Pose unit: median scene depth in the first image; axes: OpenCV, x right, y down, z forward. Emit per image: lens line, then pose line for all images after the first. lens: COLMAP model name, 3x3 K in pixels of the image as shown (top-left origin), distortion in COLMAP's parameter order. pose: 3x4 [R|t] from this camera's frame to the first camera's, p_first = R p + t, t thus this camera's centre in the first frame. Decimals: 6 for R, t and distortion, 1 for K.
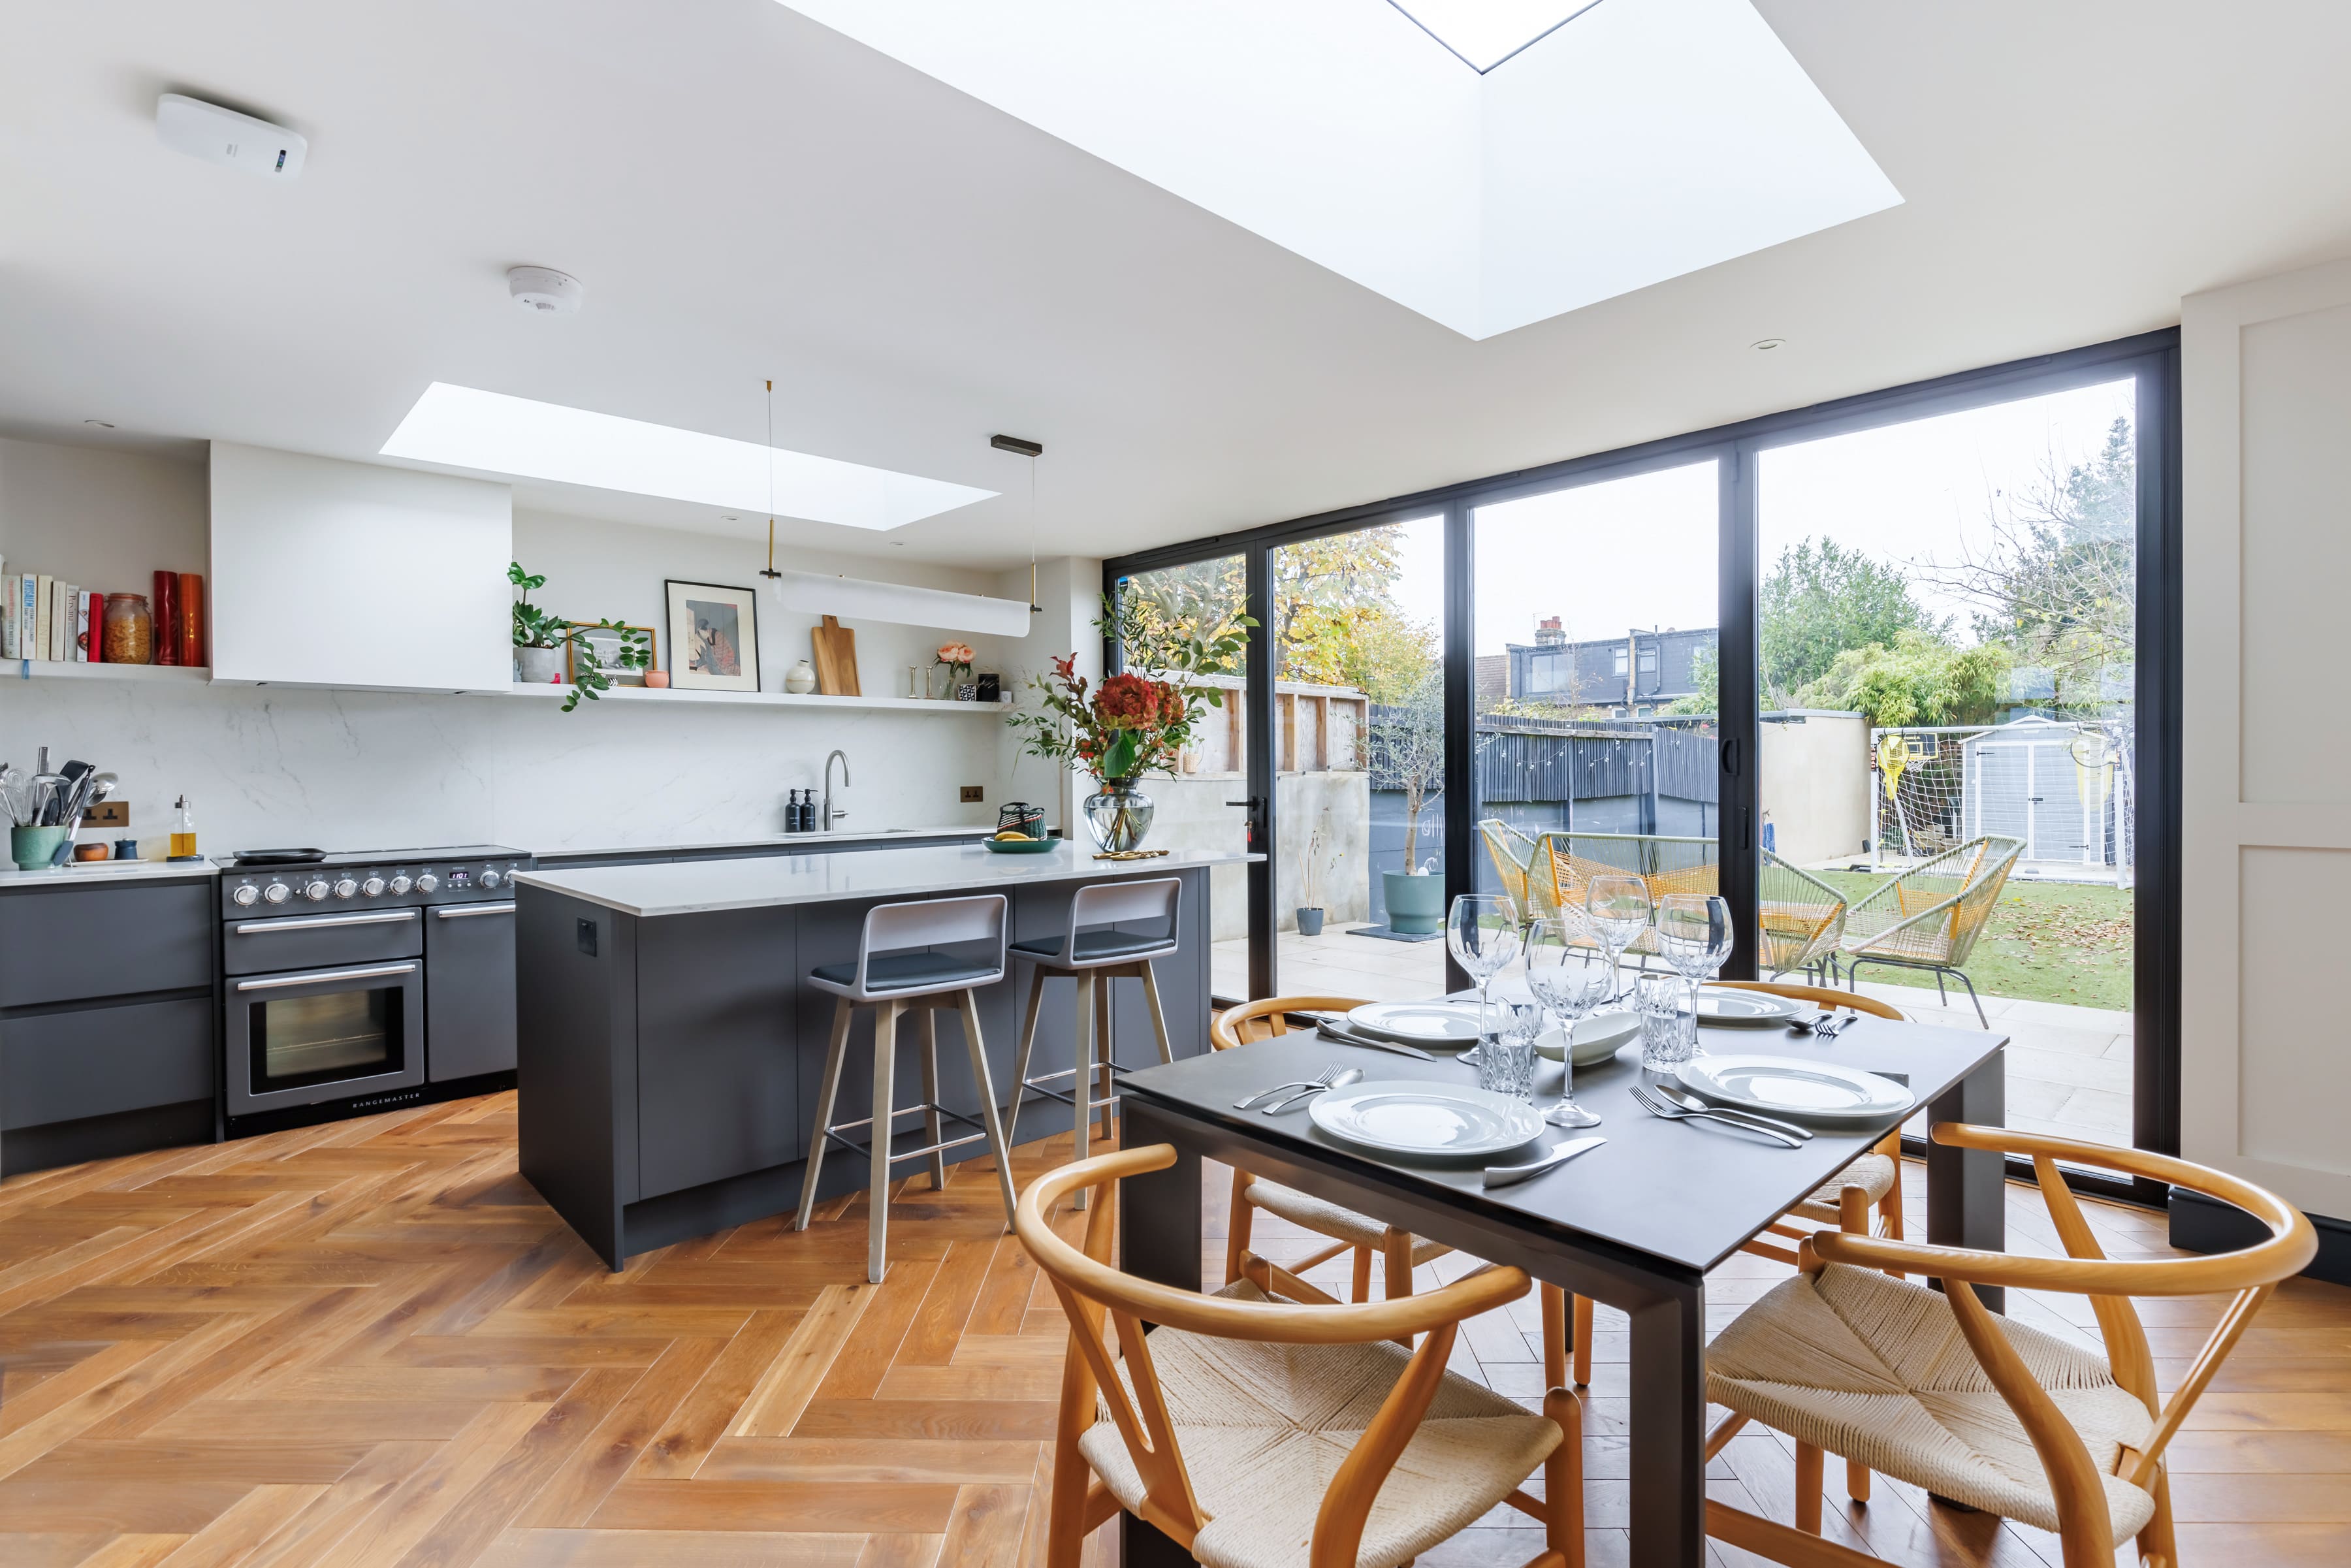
lens RADIAL K [[1098.5, 0, 1175.5], [0, 1098.5, 784.0], [0, 0, 1]] dist [-0.001233, 0.000242]
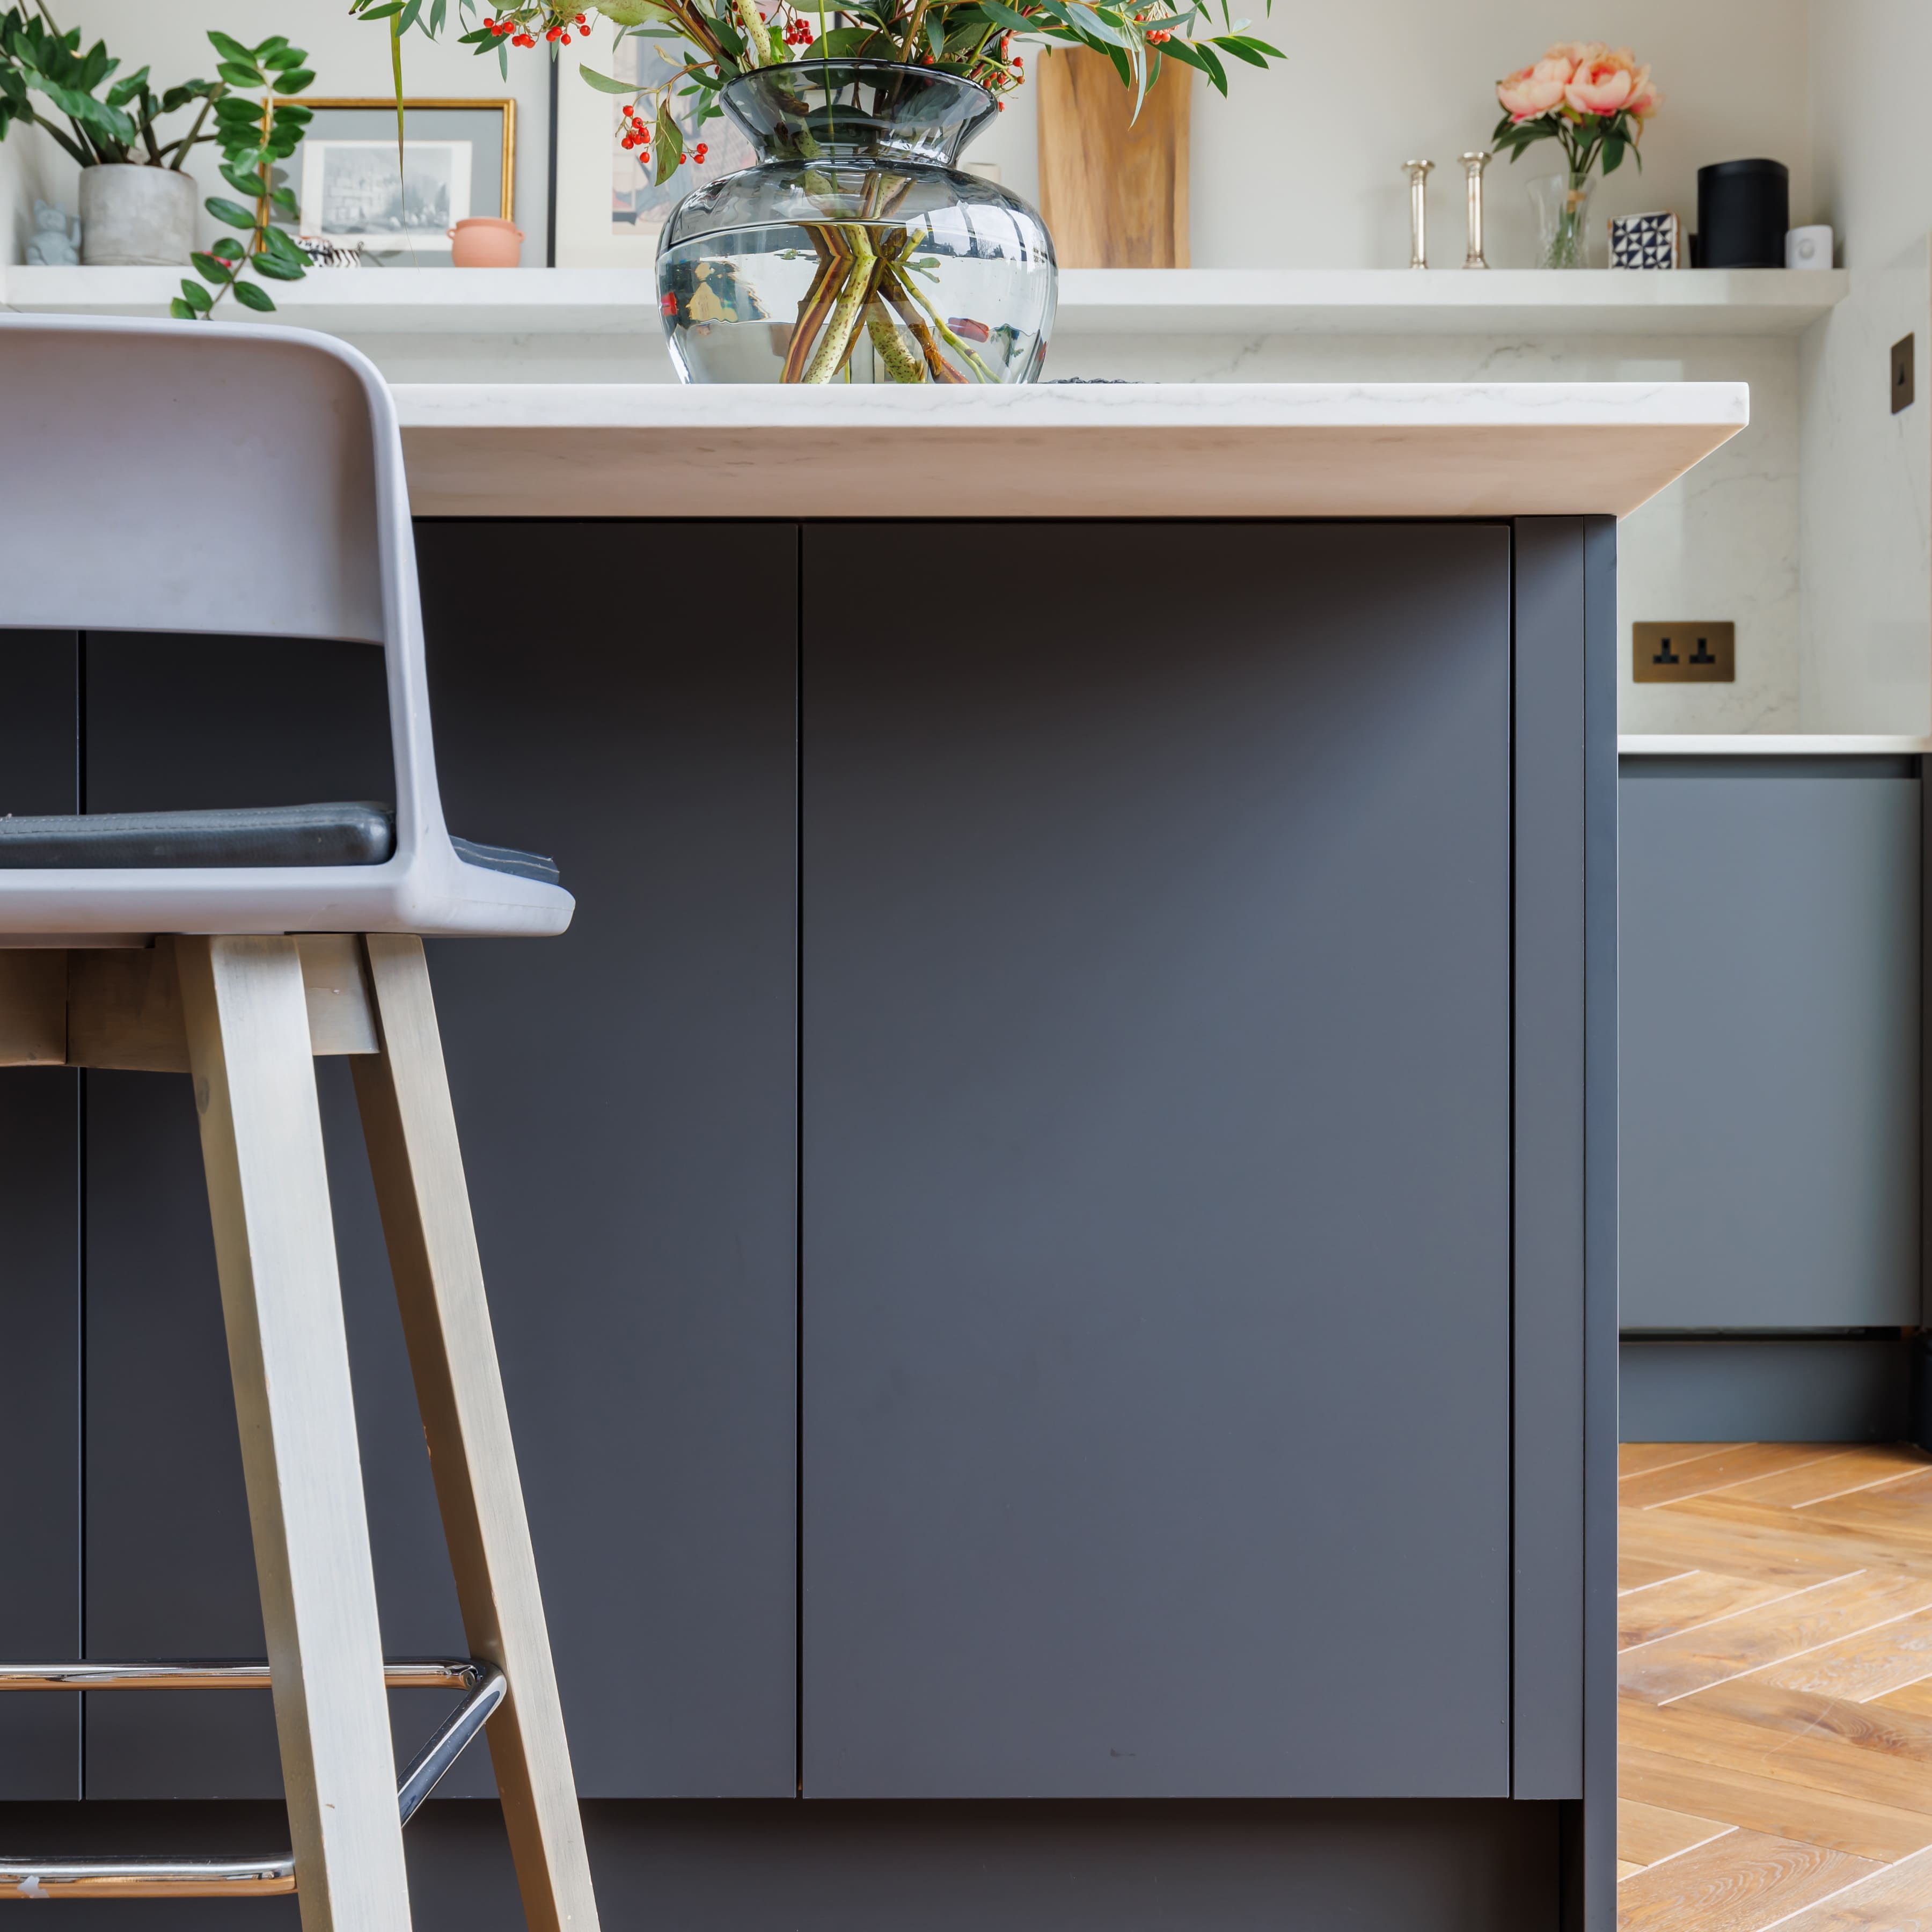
lens RADIAL K [[2780.8, 0, 1069.1], [0, 2780.8, 965.0], [0, 0, 1]] dist [-0.023345, 0.045425]
pose [[0.741471, 0.011537, -0.670886, 0.219094], [-0.010803, 0.999928, 0.005255, 0.122049], [0.670898, 0.003351, 0.741542, 0.631030]]
